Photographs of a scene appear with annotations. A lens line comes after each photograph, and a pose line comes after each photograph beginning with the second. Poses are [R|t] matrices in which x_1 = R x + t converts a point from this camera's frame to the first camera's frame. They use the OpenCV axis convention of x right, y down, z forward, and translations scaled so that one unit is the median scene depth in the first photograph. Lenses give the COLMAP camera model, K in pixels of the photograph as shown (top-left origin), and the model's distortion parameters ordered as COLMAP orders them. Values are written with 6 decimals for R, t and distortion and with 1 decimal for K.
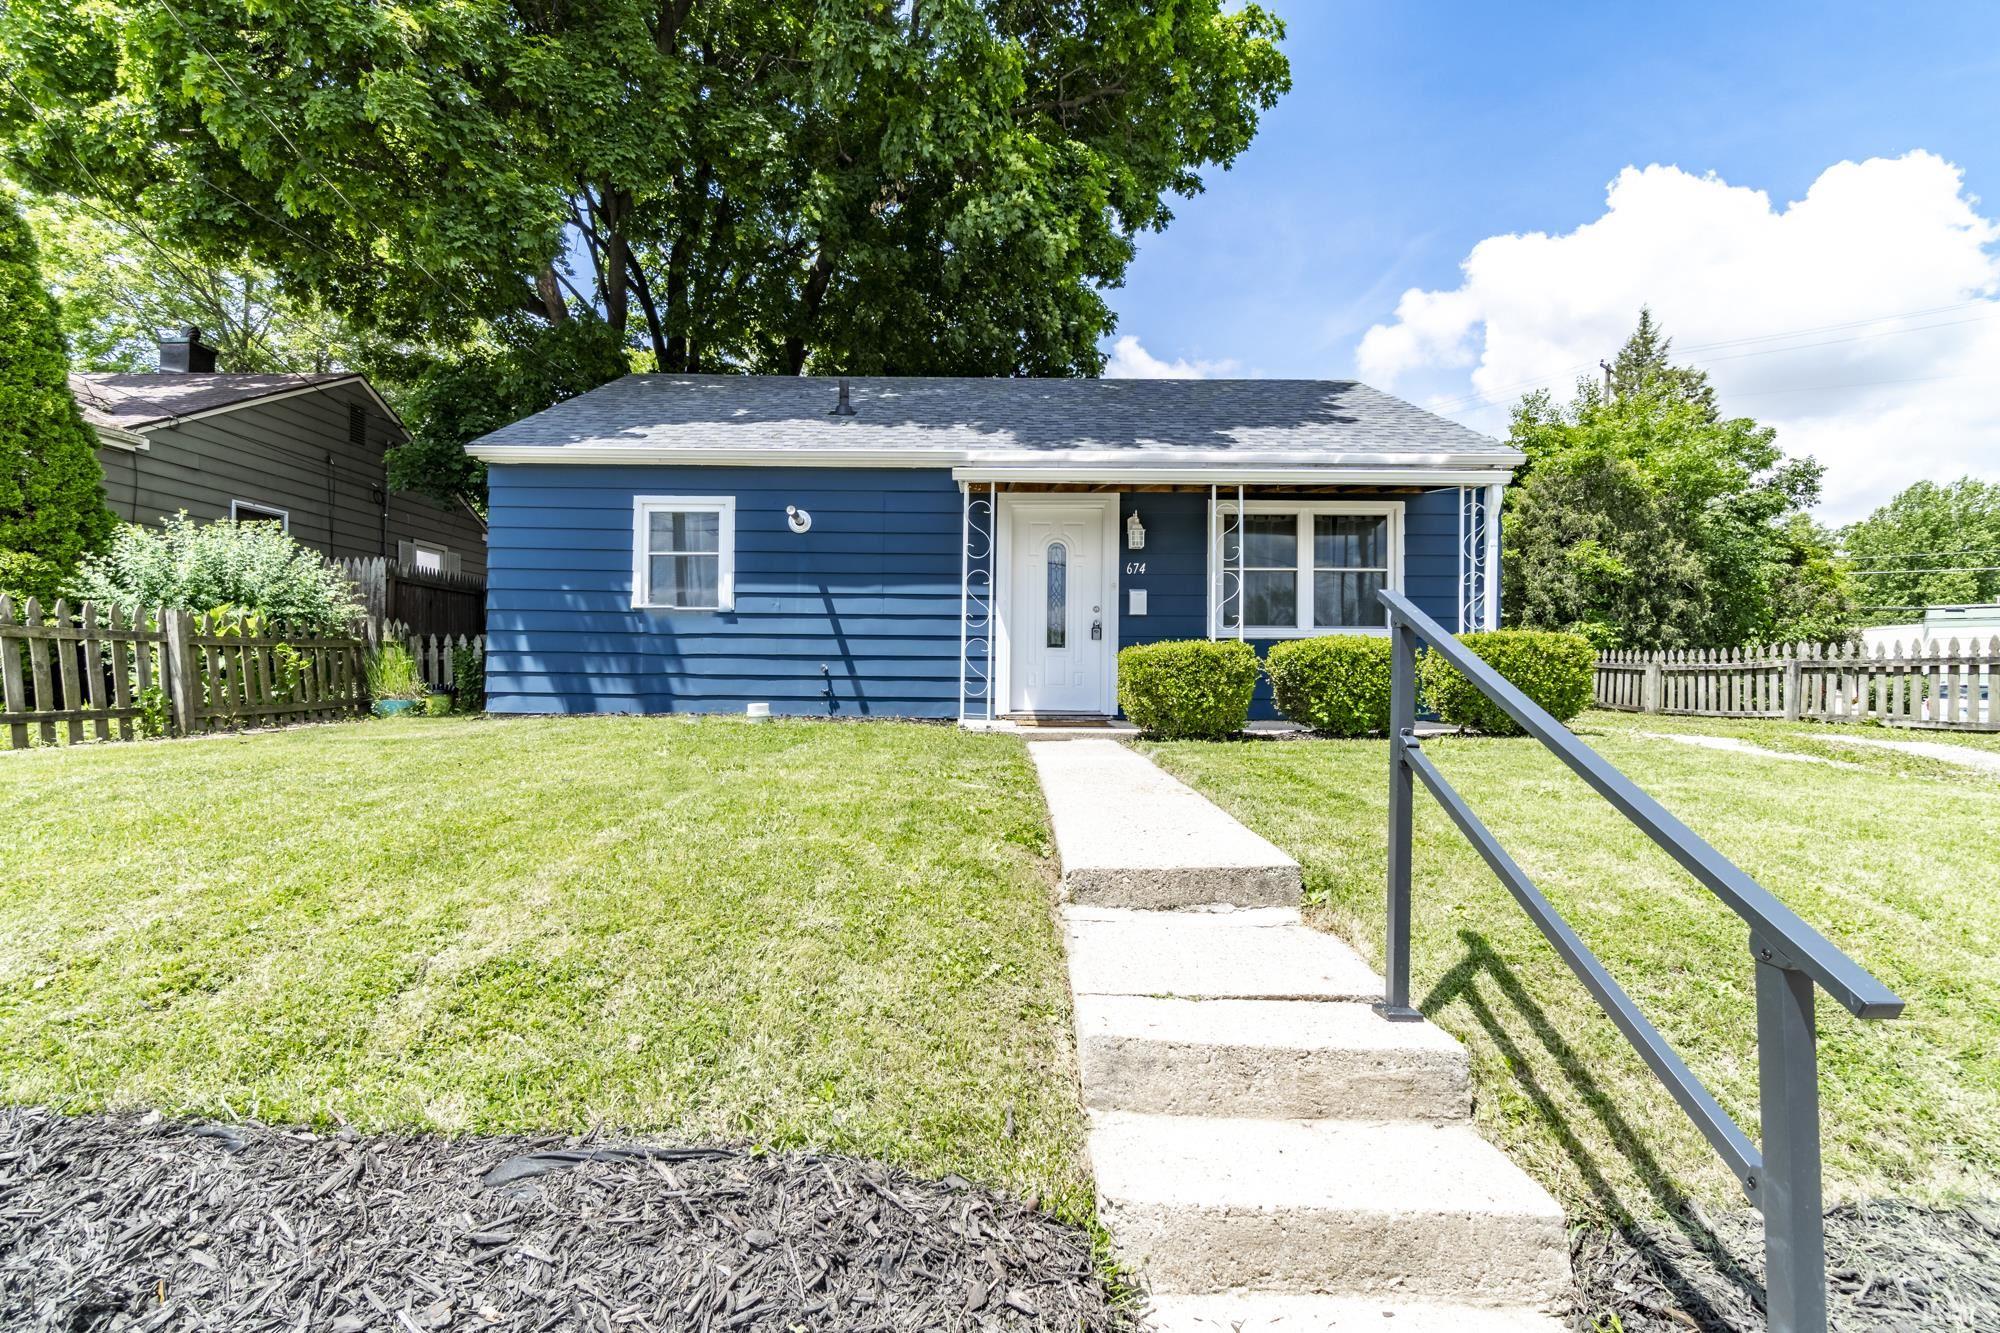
lens RADIAL K [[875.1, 0, 993.2], [0, 875.1, 675.9], [0, 0, 1]] dist [-0.000911, 0.000235]
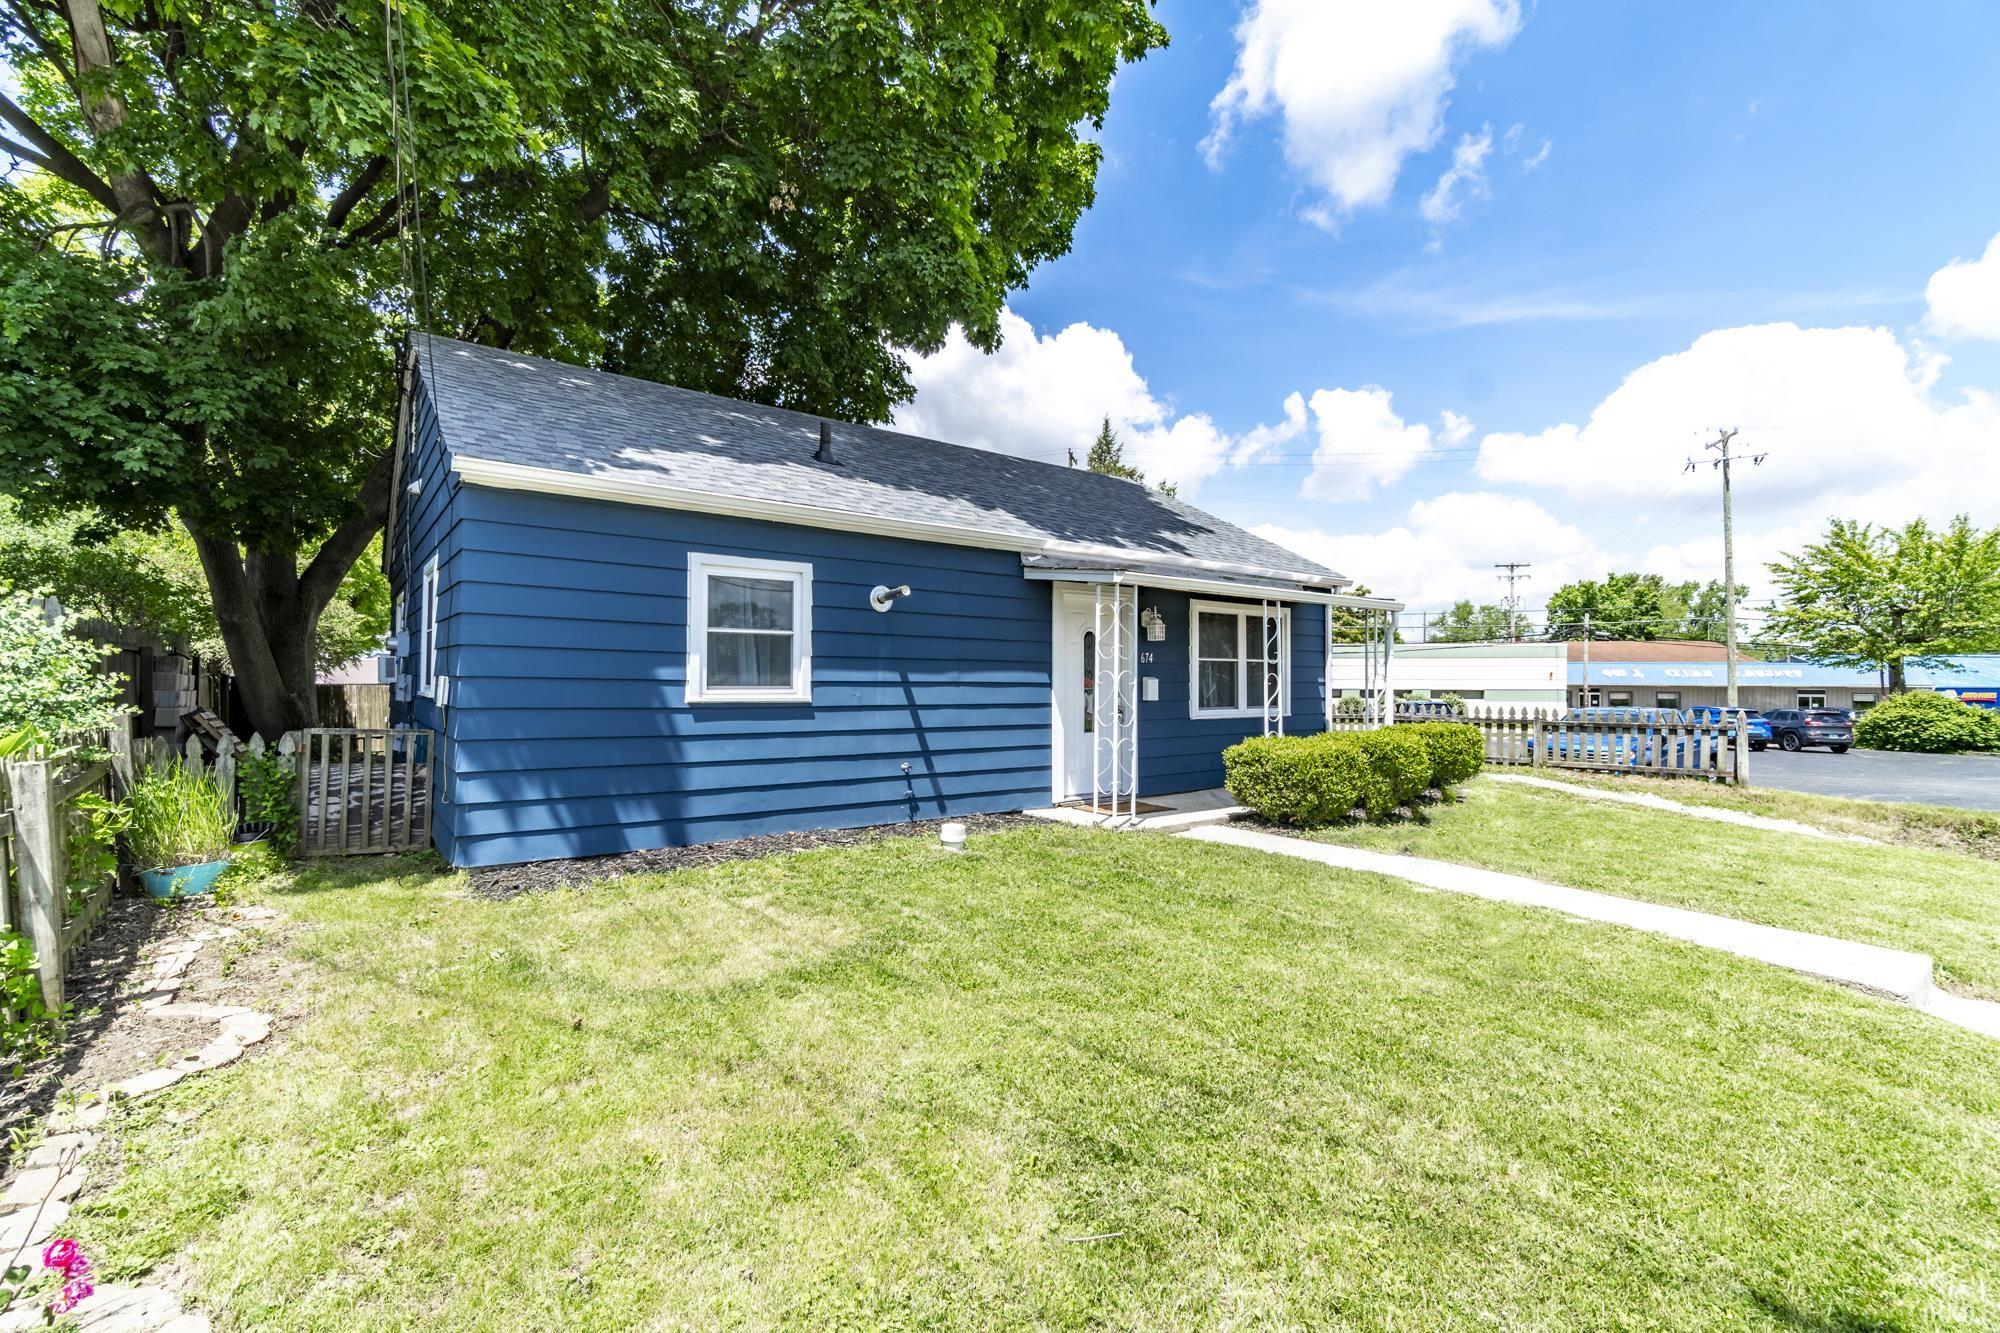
lens RADIAL K [[875.1, 0, 986.8], [0, 875.1, 658.2], [0, 0, 1]] dist [-0.000911, 0.000235]
pose [[0.795181, 0.012659, 0.606240, -0.661051], [0.002522, 0.999704, -0.024183, -0.096293], [-0.606367, 0.020759, 0.794914, 0.249578]]
